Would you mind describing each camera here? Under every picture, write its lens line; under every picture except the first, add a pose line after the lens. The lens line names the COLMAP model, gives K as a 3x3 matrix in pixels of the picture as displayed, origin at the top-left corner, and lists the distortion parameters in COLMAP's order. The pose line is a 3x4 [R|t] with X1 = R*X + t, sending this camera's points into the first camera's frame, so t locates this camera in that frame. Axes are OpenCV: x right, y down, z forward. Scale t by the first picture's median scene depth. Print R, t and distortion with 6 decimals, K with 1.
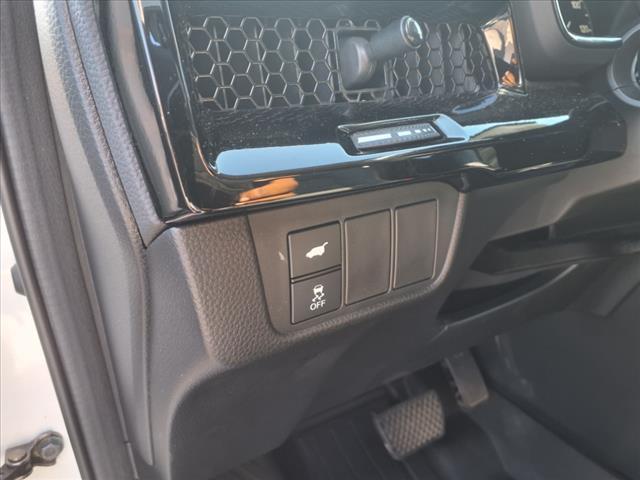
lens RADIAL K [[508.7, 0, 320.0], [0, 508.7, 242.5], [0, 0, 1]] dist [0.010461, -0.003695]
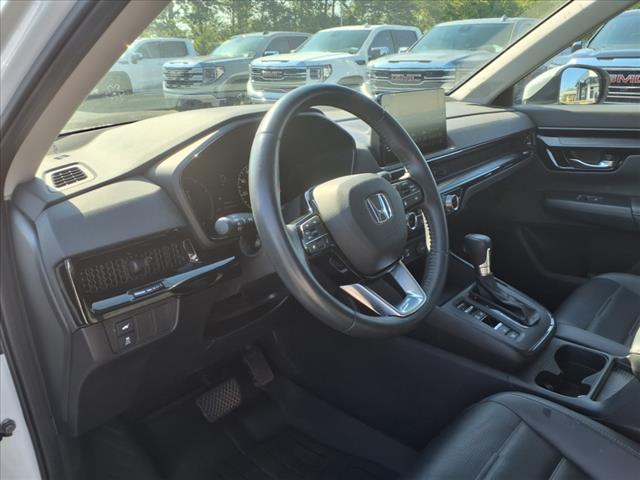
lens RADIAL K [[508.7, 0, 320.8], [0, 508.7, 237.9], [0, 0, 1]] dist [0.010461, -0.003695]
pose [[0.961967, -0.086927, 0.258967, 0.186041], [0.095928, 0.995138, -0.022301, -0.167444], [-0.255770, 0.046295, 0.965629, -1.181849]]
